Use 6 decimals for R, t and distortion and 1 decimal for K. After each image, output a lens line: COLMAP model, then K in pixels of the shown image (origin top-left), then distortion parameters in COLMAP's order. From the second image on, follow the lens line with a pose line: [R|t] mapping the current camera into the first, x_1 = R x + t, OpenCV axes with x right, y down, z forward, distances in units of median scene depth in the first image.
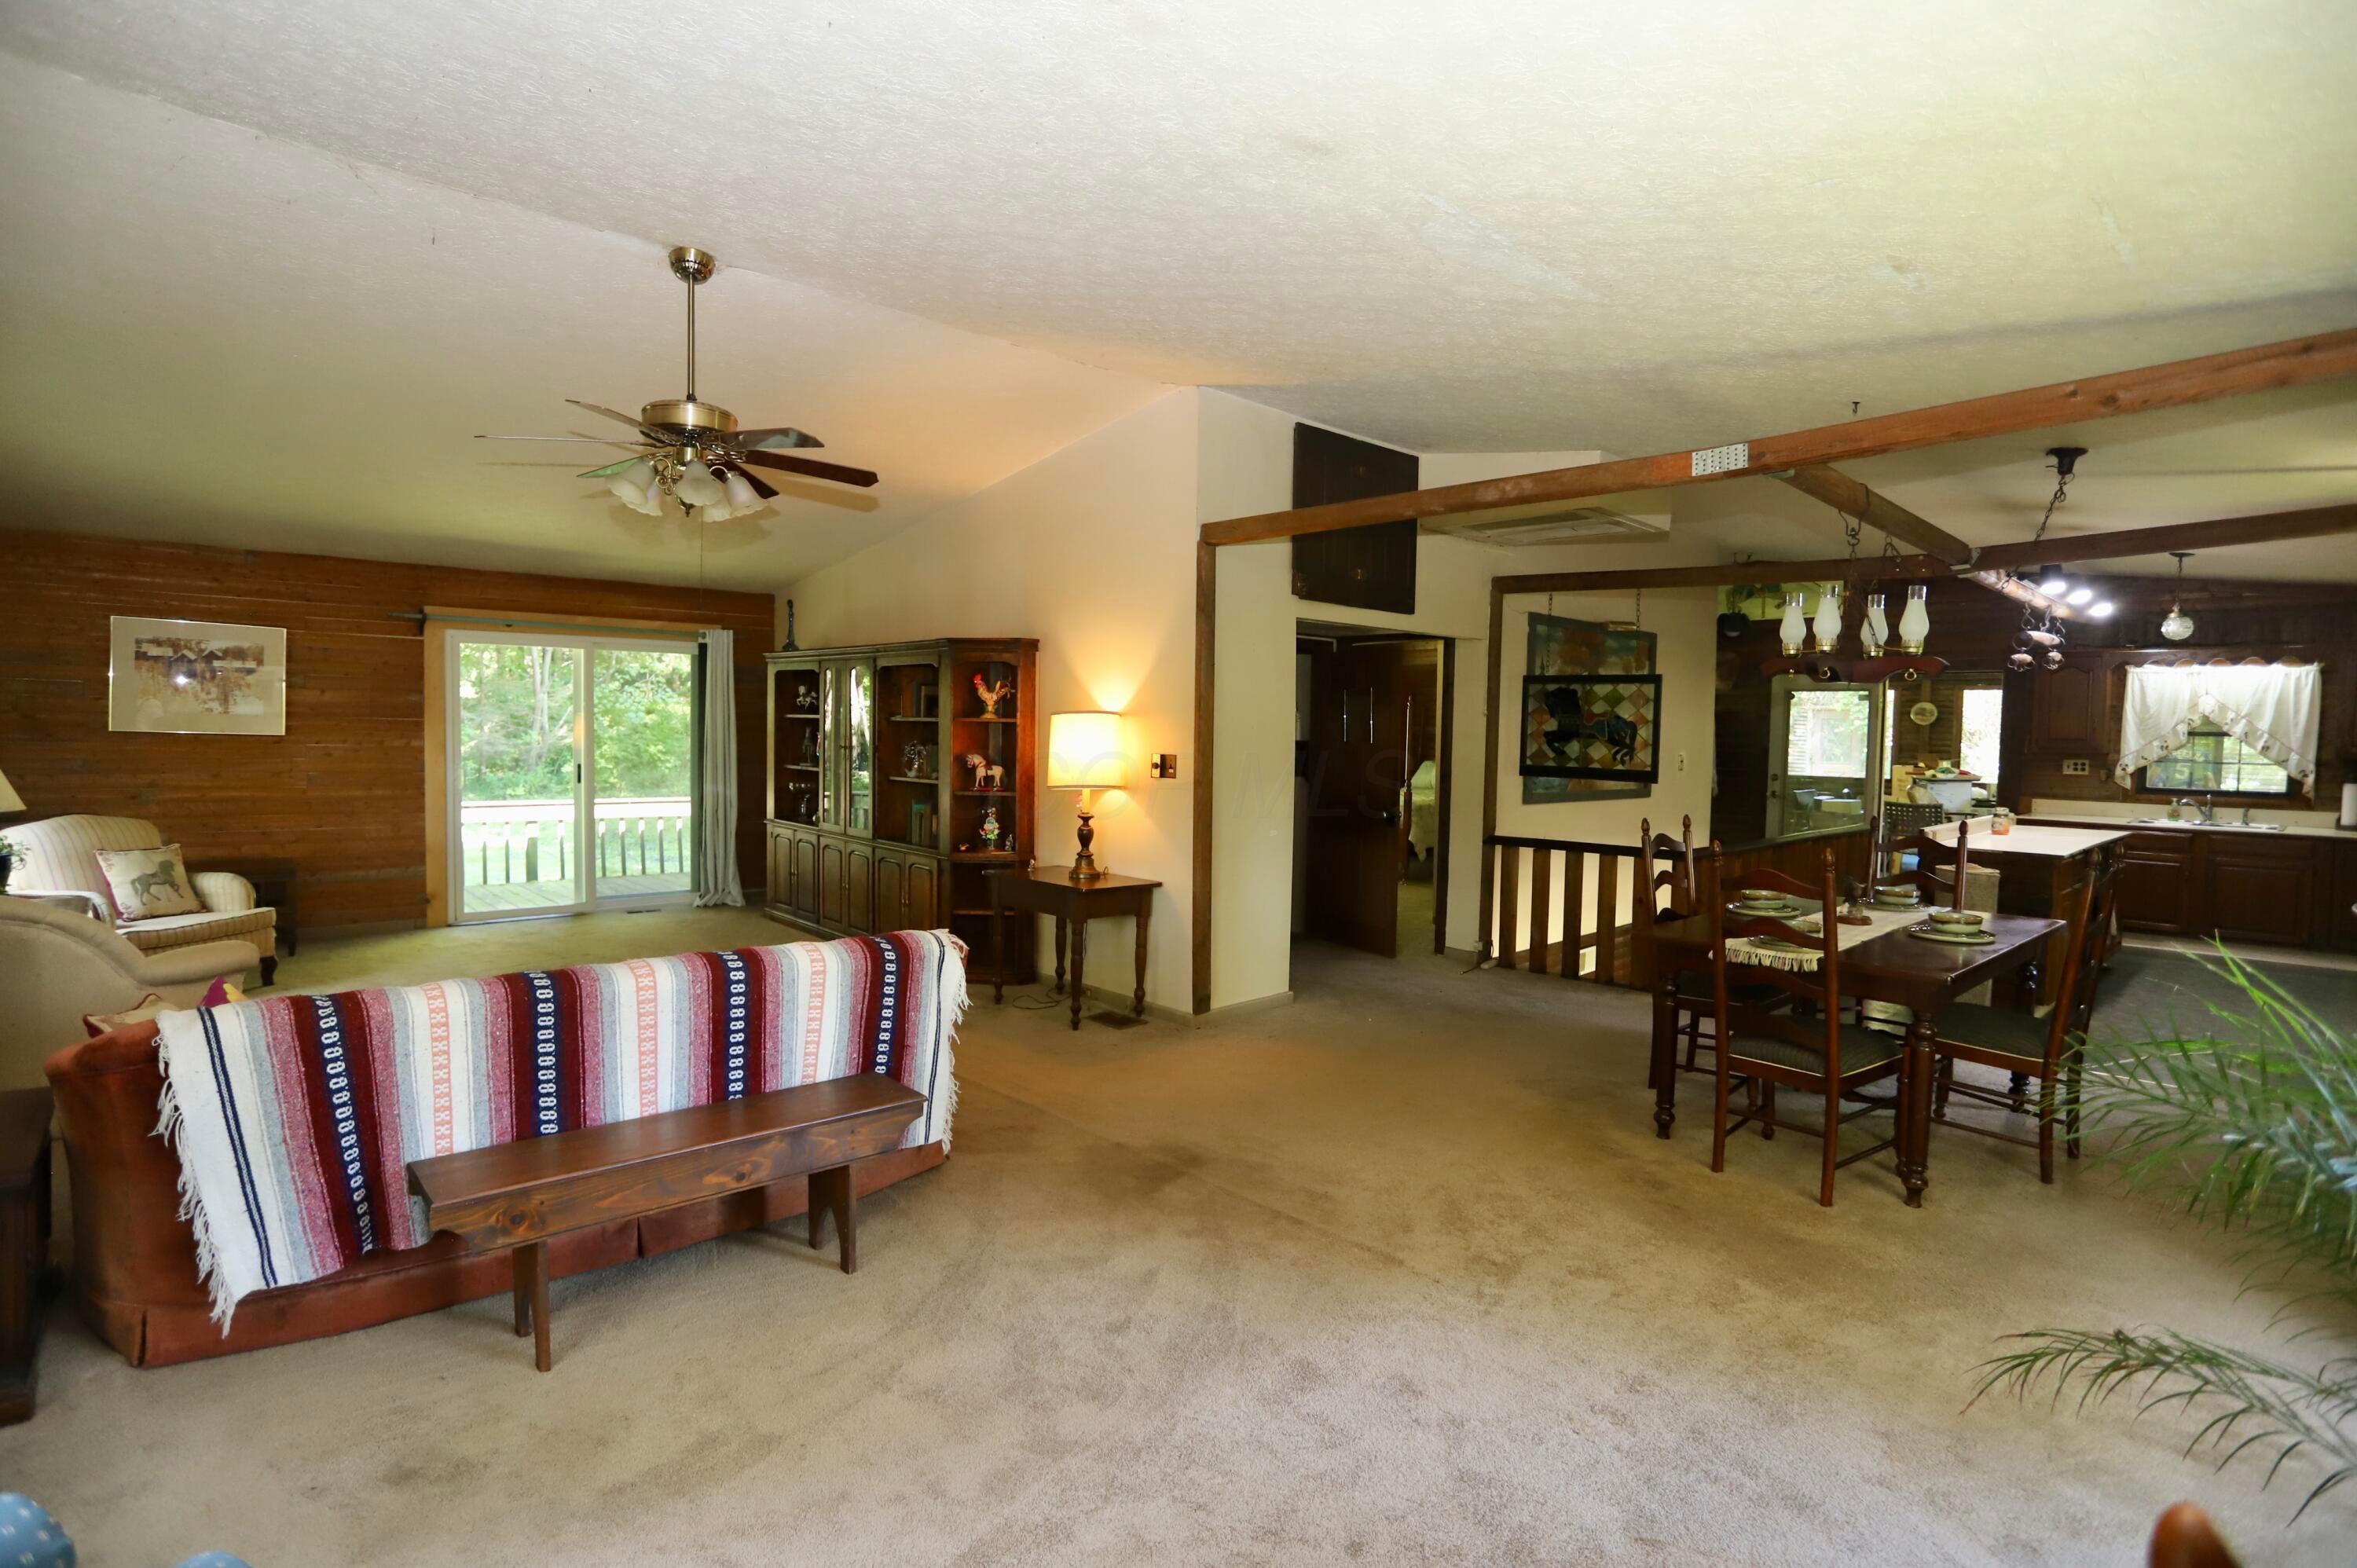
lens RADIAL K [[1152.6, 0, 1172.8], [0, 1152.6, 783.0], [0, 0, 1]] dist [-0.073146, 0.031817]
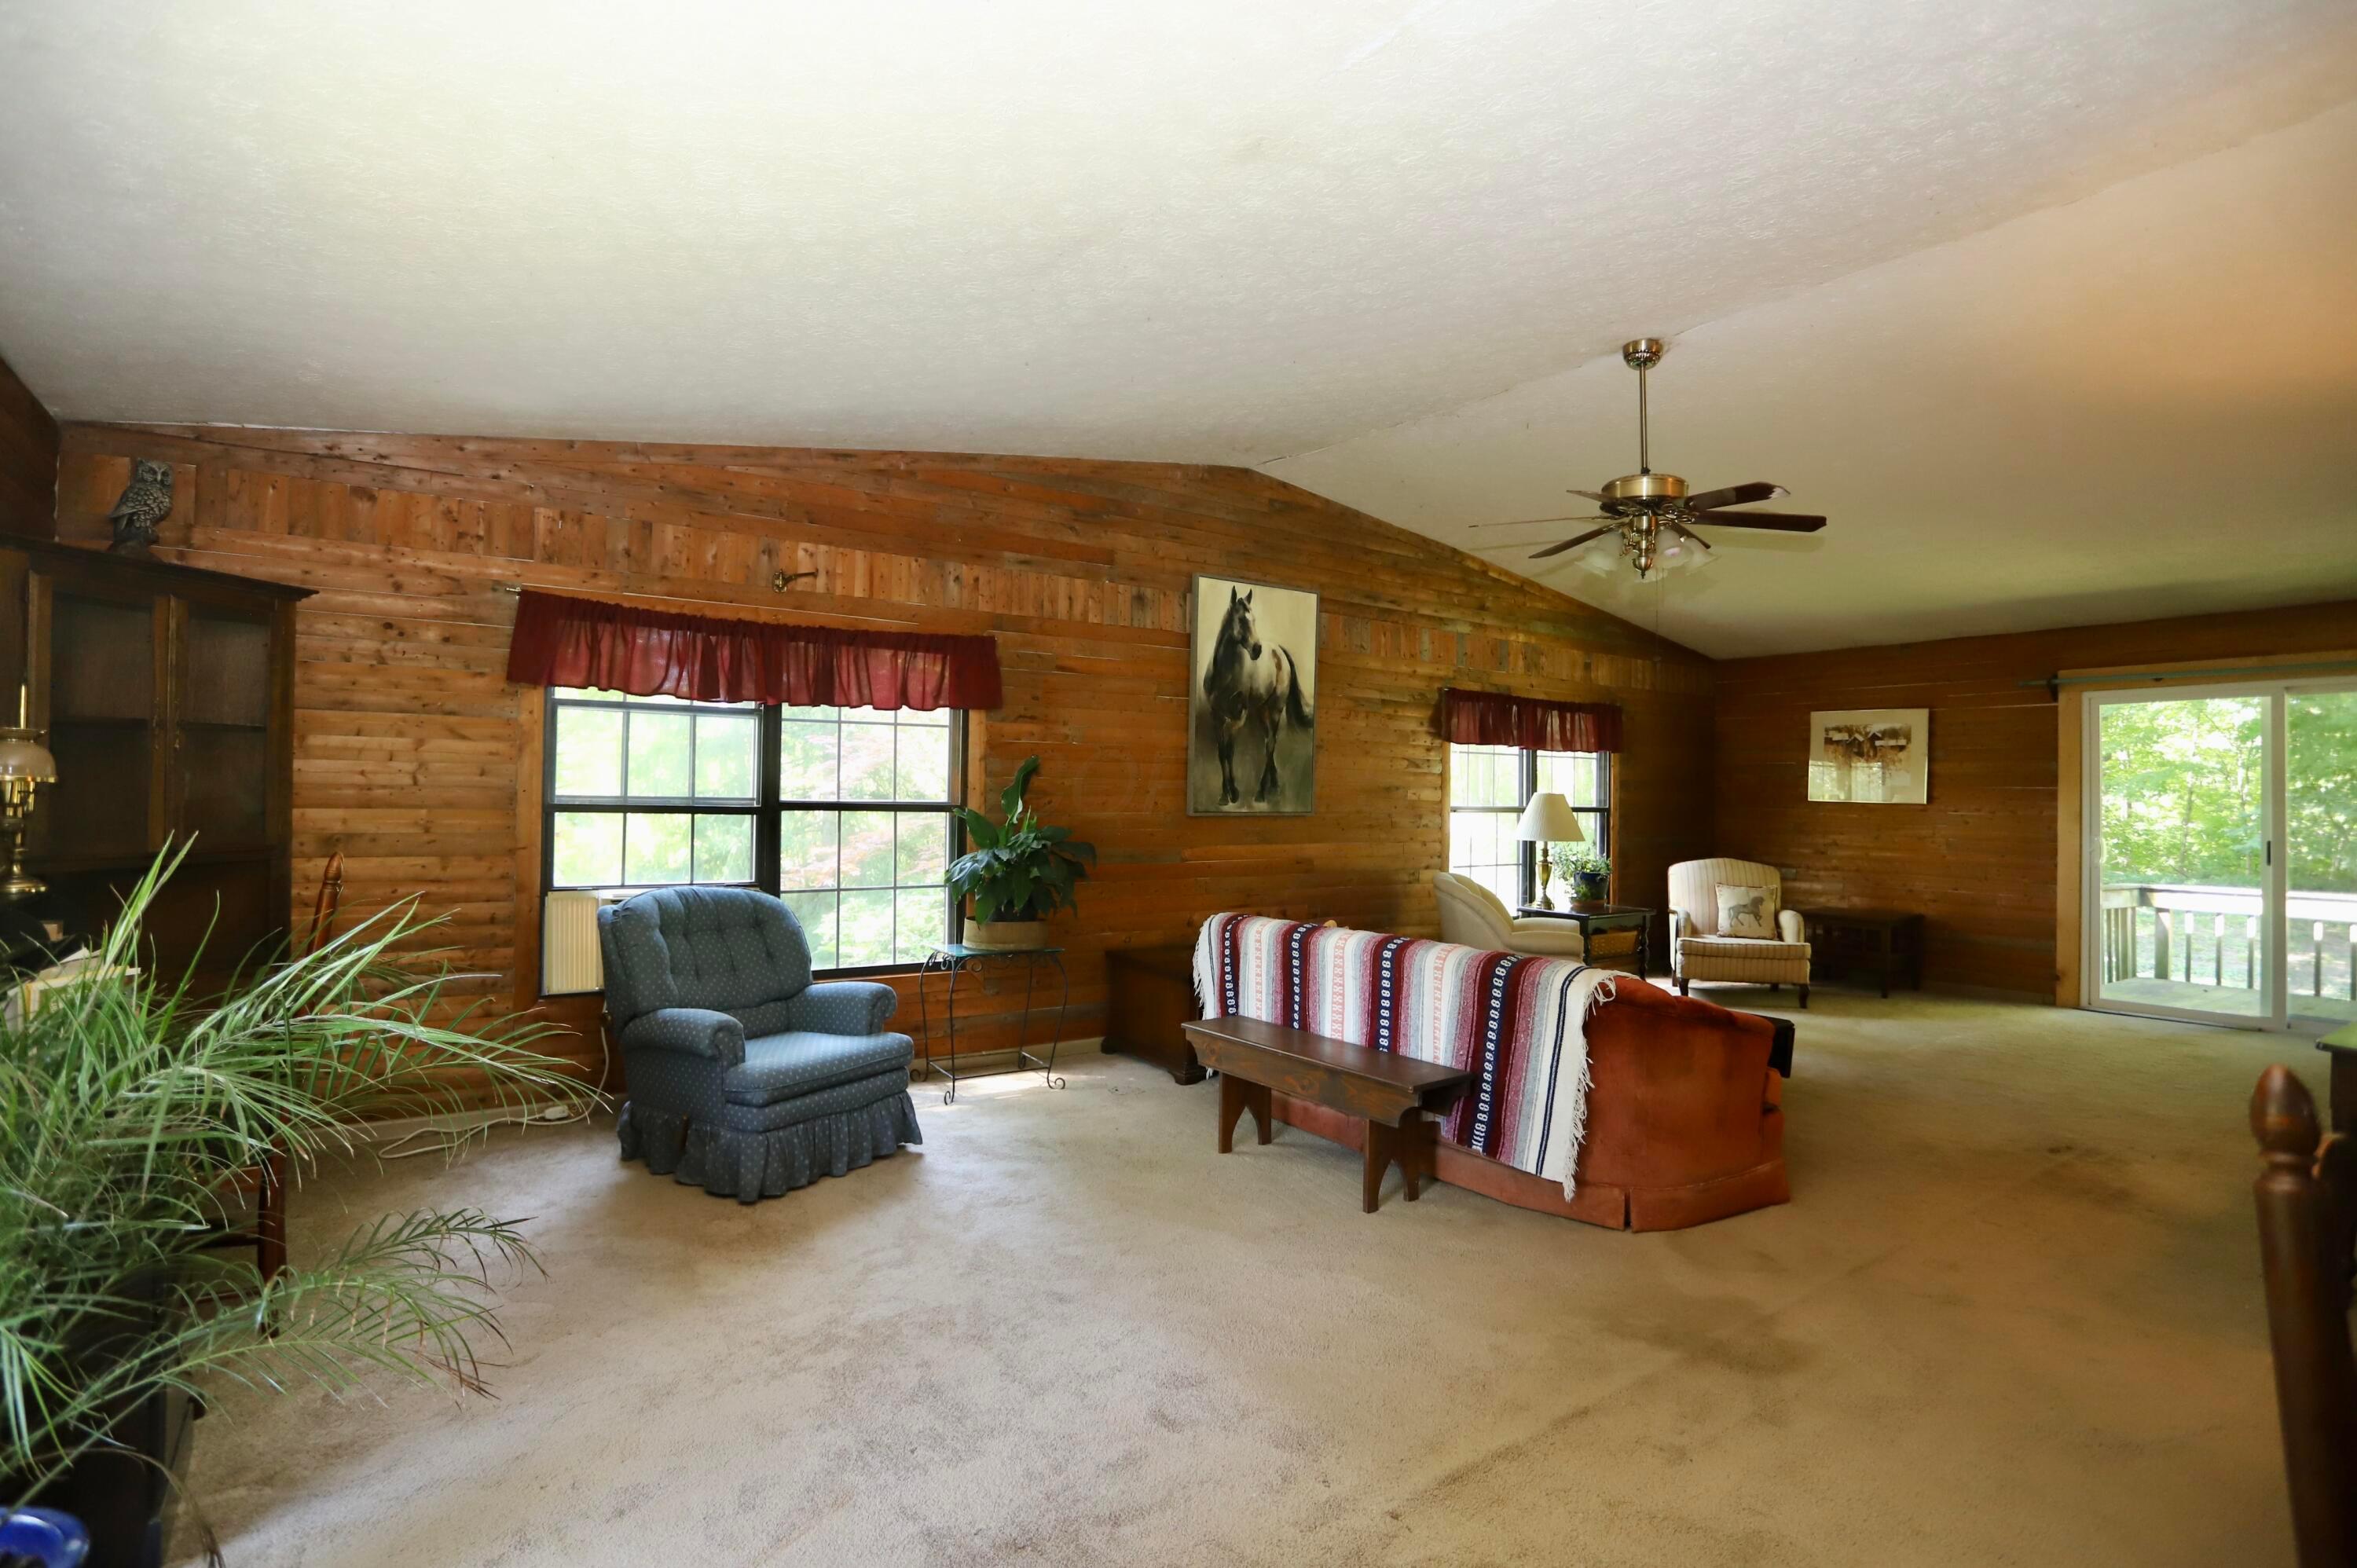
lens RADIAL K [[1152.6, 0, 1172.8], [0, 1152.6, 783.0], [0, 0, 1]] dist [-0.073146, 0.031817]
pose [[-0.129640, -0.034085, -0.990975, 0.427409], [-0.060961, 0.997792, -0.026344, 0.011995], [0.989685, 0.056996, -0.131431, 0.420039]]
